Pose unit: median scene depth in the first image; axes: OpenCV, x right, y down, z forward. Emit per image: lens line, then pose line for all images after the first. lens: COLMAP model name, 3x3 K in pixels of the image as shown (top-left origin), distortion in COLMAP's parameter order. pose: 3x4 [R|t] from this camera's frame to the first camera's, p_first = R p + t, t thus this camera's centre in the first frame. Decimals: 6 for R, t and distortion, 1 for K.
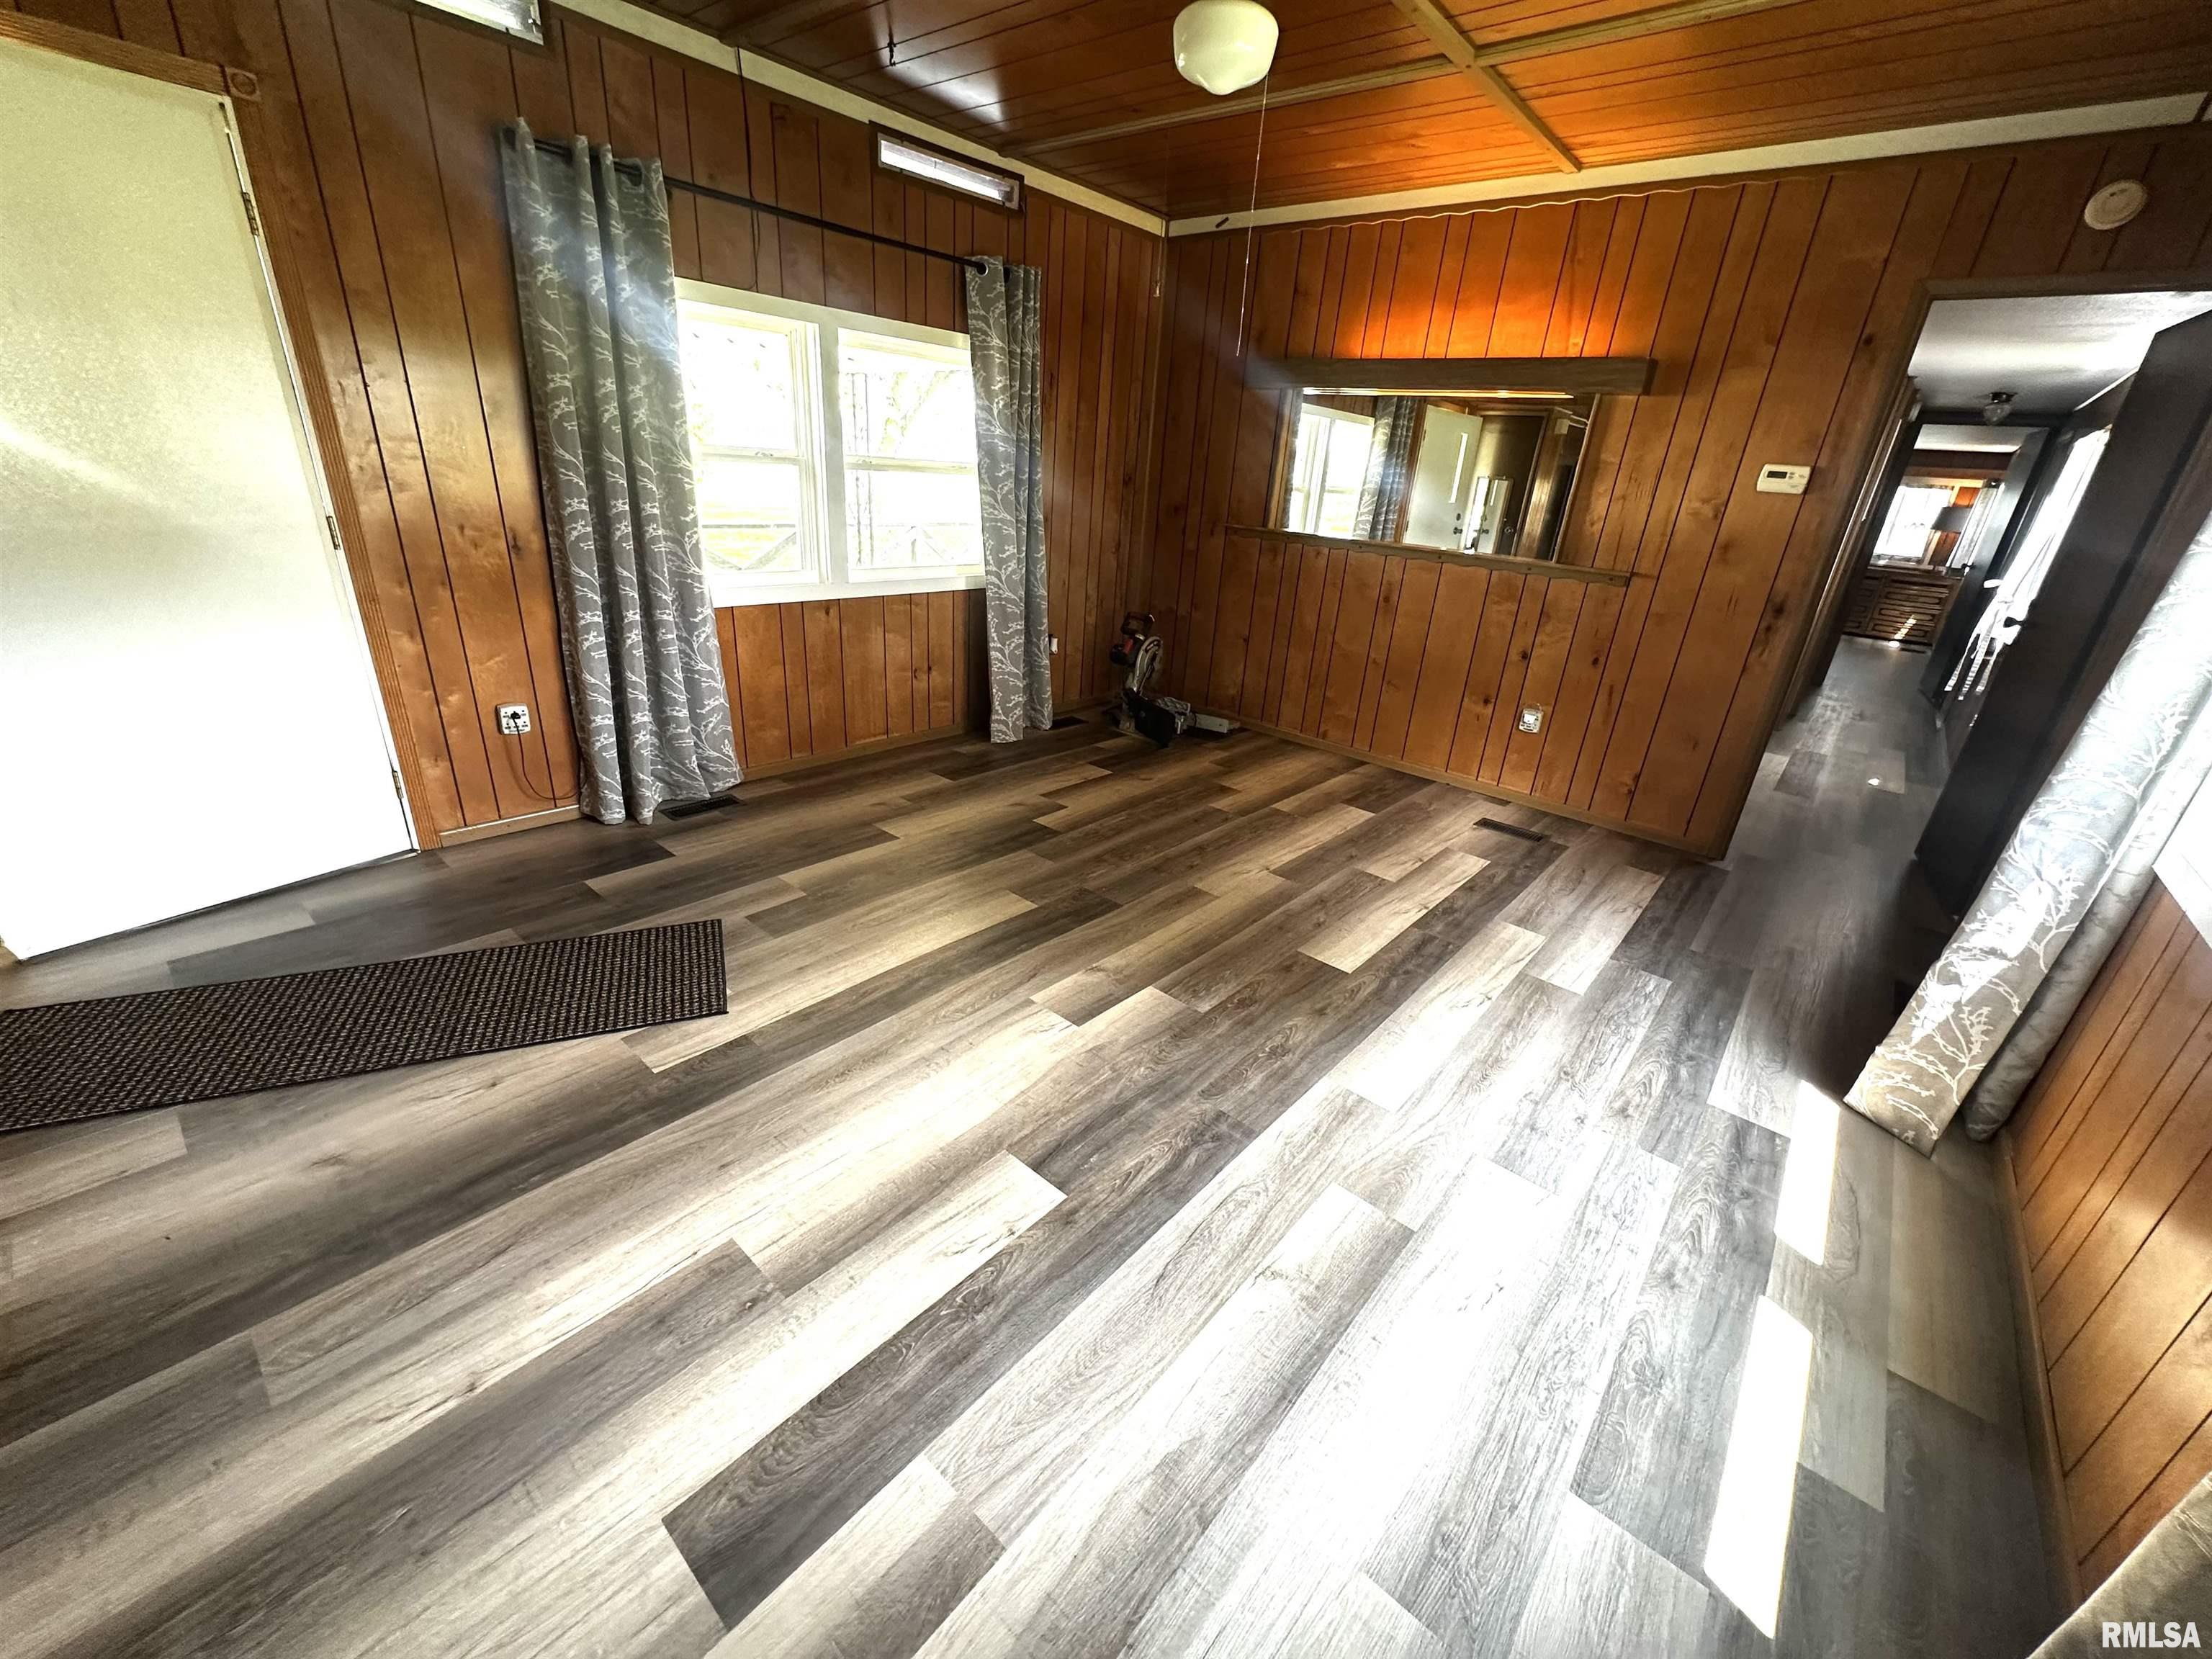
lens RADIAL K [[881.3, 0, 1109.7], [0, 881.3, 831.0], [0, 0, 1]] dist [-0.000353, -0.000415]
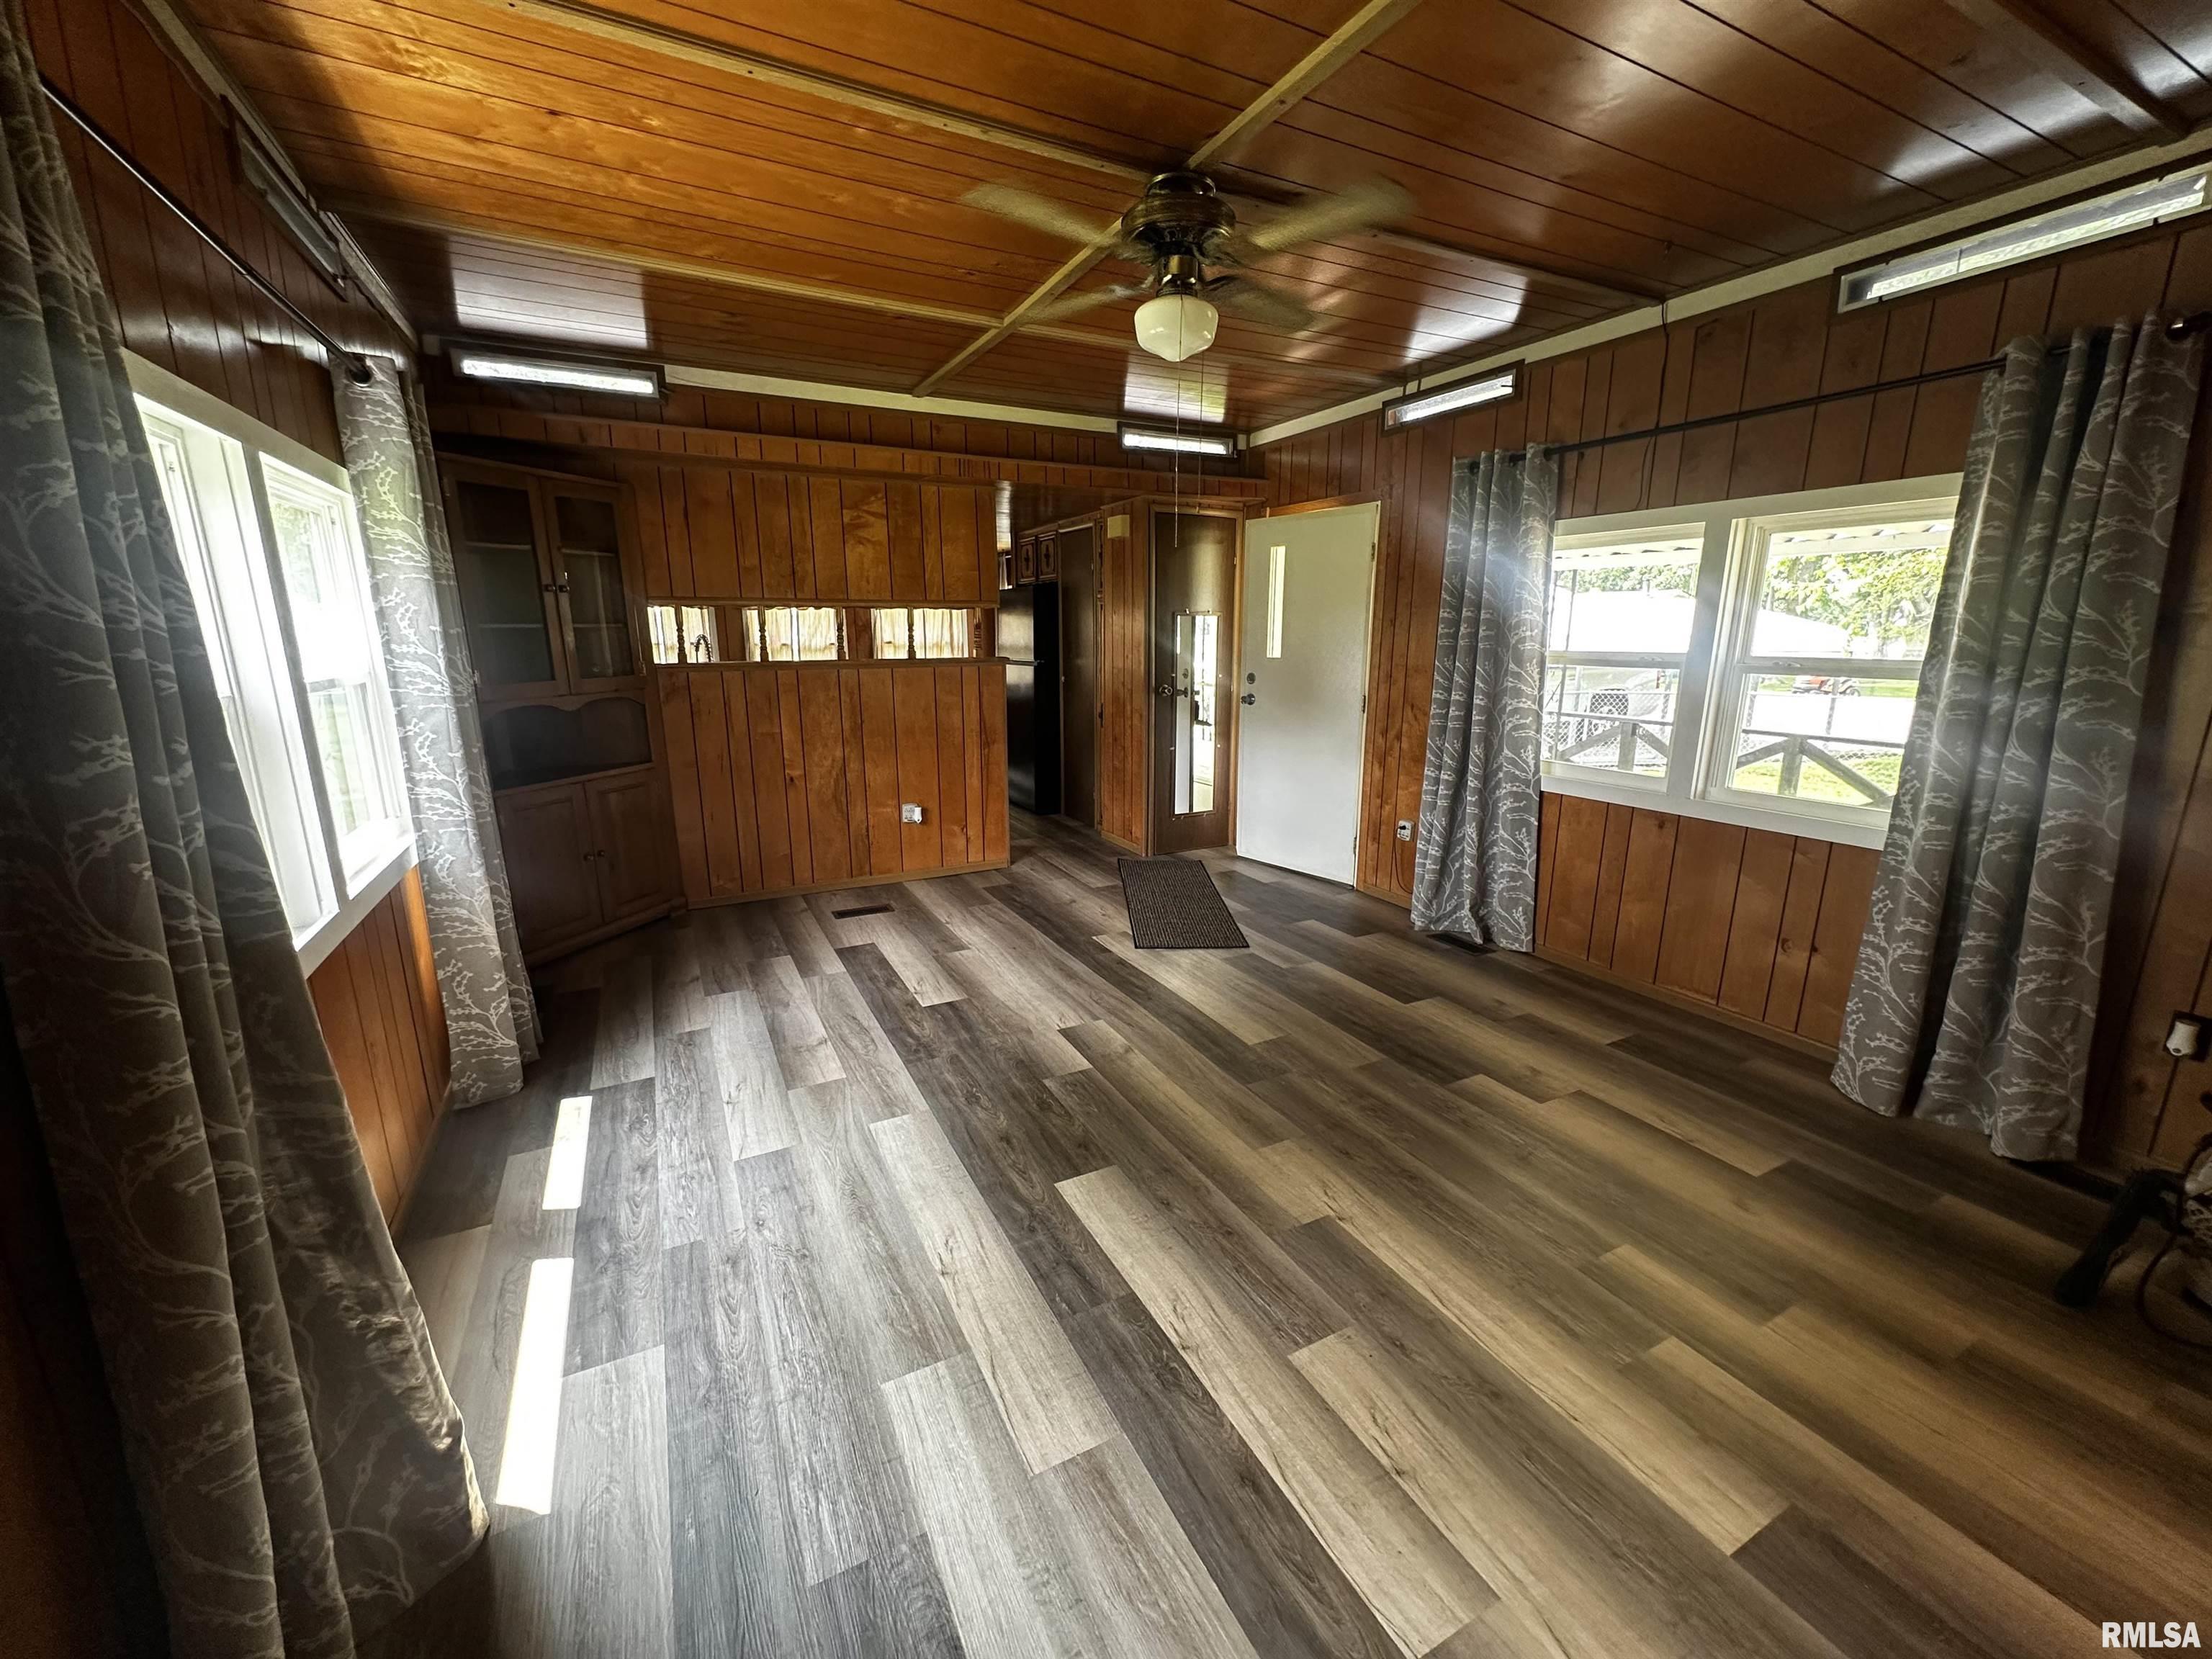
lens RADIAL K [[881.3, 0, 1109.2], [0, 881.3, 834.1], [0, 0, 1]] dist [-0.000353, -0.000415]
pose [[-0.369069, 0.141629, -0.918547, 0.923740], [-0.381819, 0.877962, 0.288785, -0.380735], [0.847350, 0.457300, -0.269952, 1.036123]]
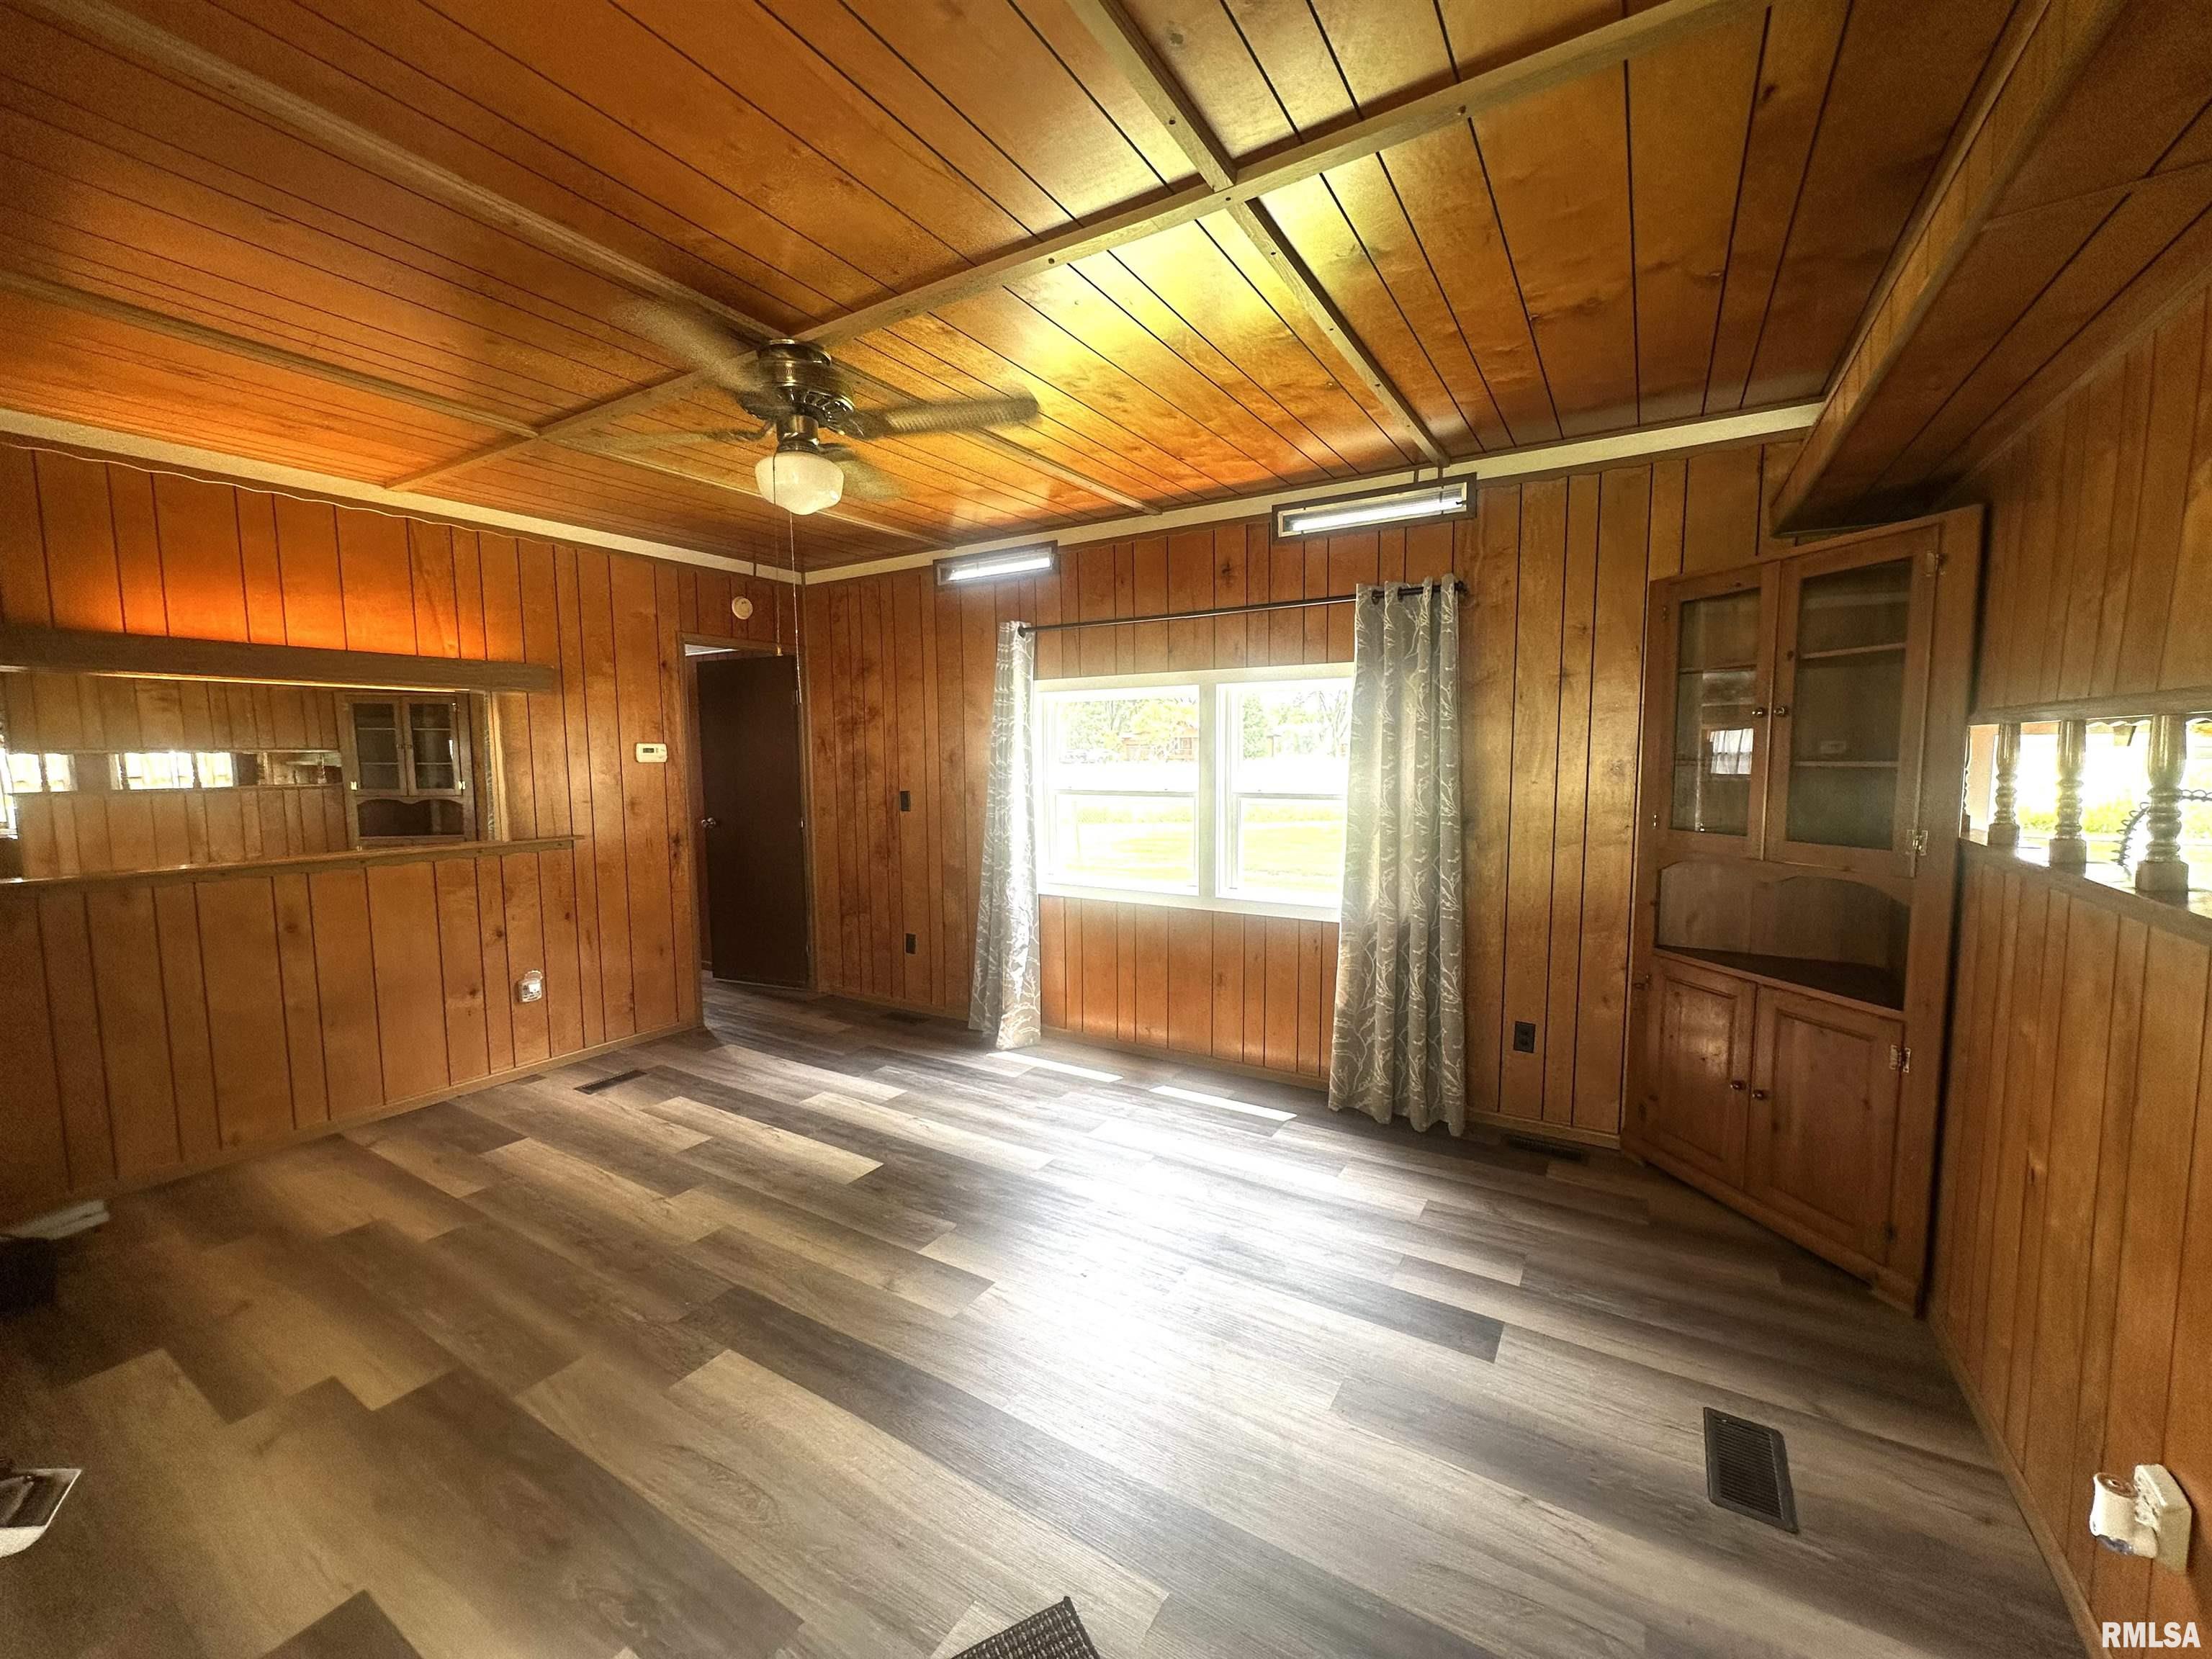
lens RADIAL K [[881.3, 0, 1104.7], [0, 881.3, 829.2], [0, 0, 1]] dist [-0.000353, -0.000415]
pose [[-0.160254, -0.157116, 0.974491, -0.808259], [0.377303, 0.902530, 0.207561, -0.356772], [-0.912119, 0.400941, -0.085354, 0.595697]]
